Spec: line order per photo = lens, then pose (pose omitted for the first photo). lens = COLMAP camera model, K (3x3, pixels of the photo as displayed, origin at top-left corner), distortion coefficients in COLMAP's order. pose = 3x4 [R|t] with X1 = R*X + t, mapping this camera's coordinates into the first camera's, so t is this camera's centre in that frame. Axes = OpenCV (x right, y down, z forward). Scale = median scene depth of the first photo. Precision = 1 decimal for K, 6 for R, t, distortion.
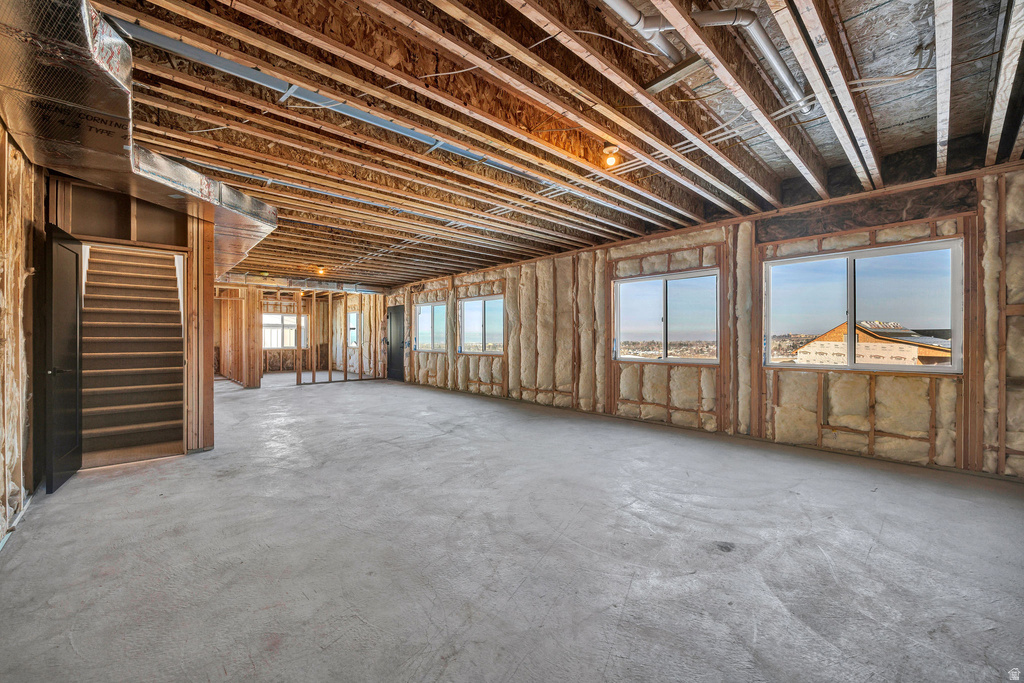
lens RADIAL K [[397.8, 0, 500.4], [0, 397.8, 340.5], [0, 0, 1]] dist [-0.000299, -0.000117]
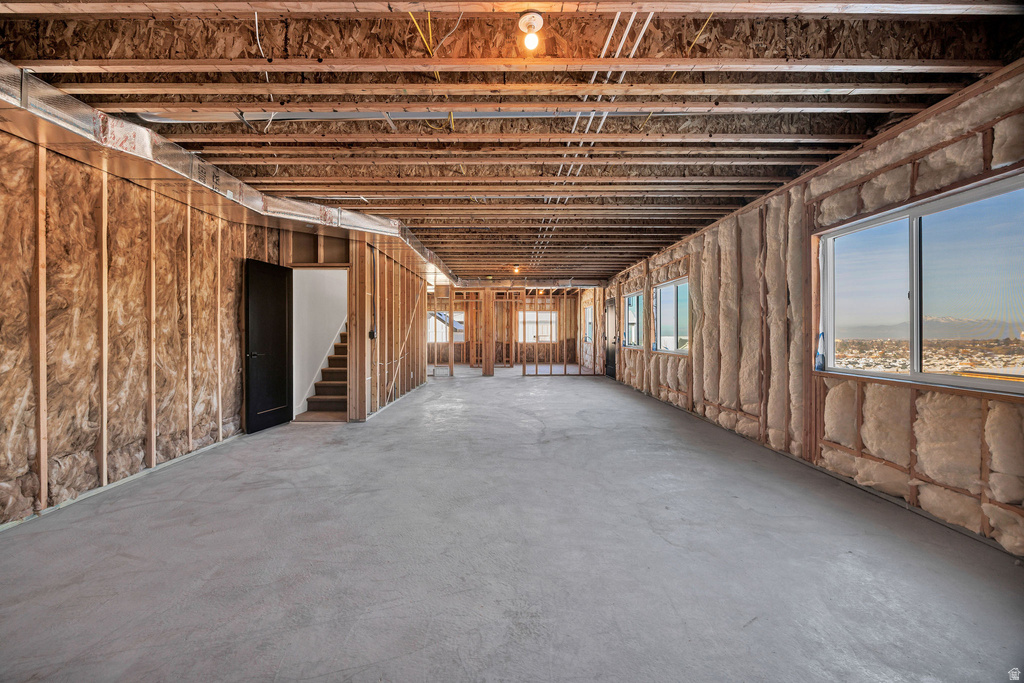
lens RADIAL K [[397.8, 0, 513.2], [0, 397.8, 333.5], [0, 0, 1]] dist [-0.000299, -0.000117]
pose [[0.749709, 0.001241, -0.661767, 0.358663], [-0.004558, 0.999984, -0.003288, -0.001653], [0.661752, 0.005481, 0.749703, 0.287239]]
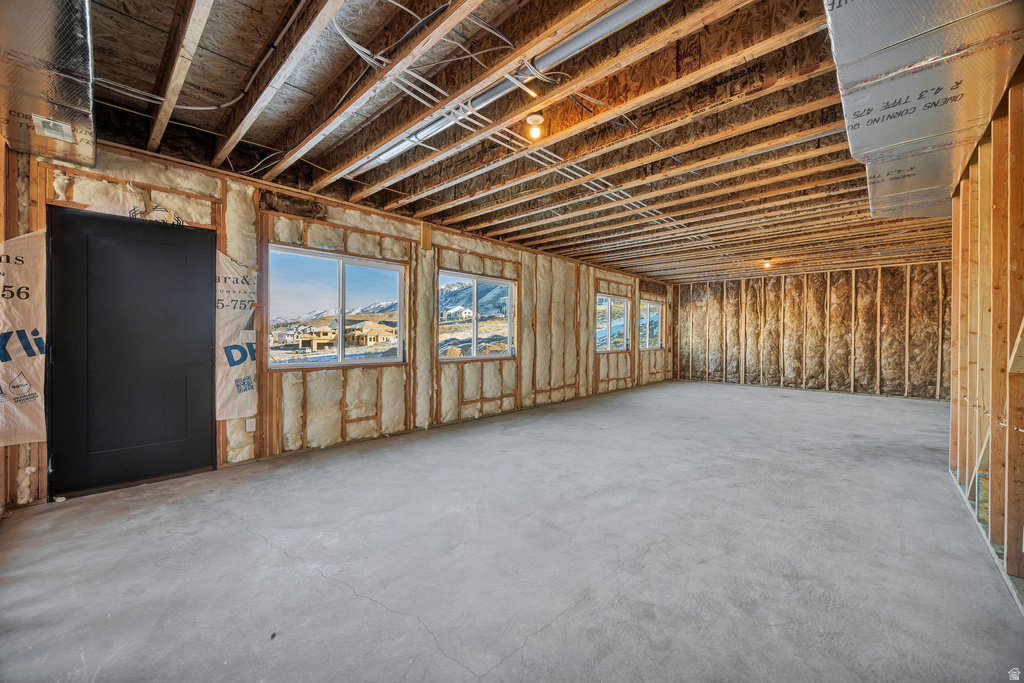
lens RADIAL K [[397.8, 0, 511.7], [0, 397.8, 338.5], [0, 0, 1]] dist [-0.000299, -0.000117]
pose [[-0.081002, -0.007282, 0.996687, -1.094323], [0.002994, 0.999967, 0.007549, -0.010344], [-0.996709, 0.003596, -0.080977, 1.481587]]
